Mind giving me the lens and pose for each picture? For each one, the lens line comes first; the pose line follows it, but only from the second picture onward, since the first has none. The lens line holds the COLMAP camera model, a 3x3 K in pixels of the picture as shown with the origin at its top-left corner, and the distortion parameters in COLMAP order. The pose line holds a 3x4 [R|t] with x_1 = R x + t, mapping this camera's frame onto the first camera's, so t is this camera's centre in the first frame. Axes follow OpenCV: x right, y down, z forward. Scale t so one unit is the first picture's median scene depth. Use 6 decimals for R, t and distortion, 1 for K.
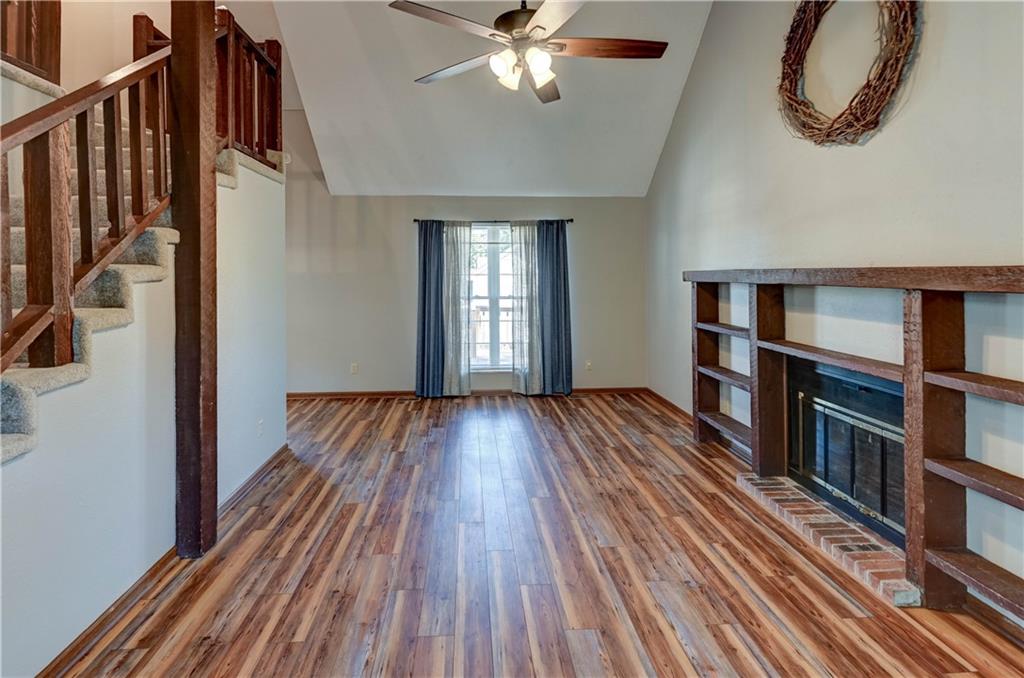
lens RADIAL K [[489.9, 0, 501.3], [0, 489.9, 277.9], [0, 0, 1]] dist [0.004800, -0.003200]
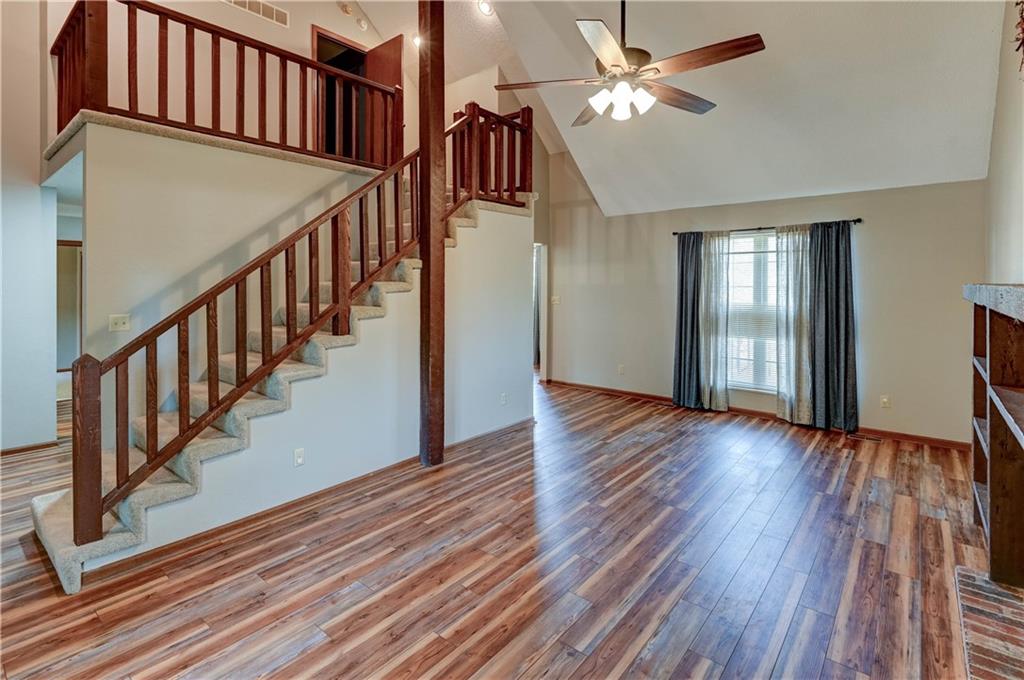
lens RADIAL K [[489.9, 0, 522.1], [0, 489.9, 289.9], [0, 0, 1]] dist [0.004800, -0.003200]
pose [[0.738176, 0.010991, -0.674519, 0.517834], [-0.005926, 0.999934, 0.009808, -0.012864], [0.674582, -0.003242, 0.738193, 0.032163]]
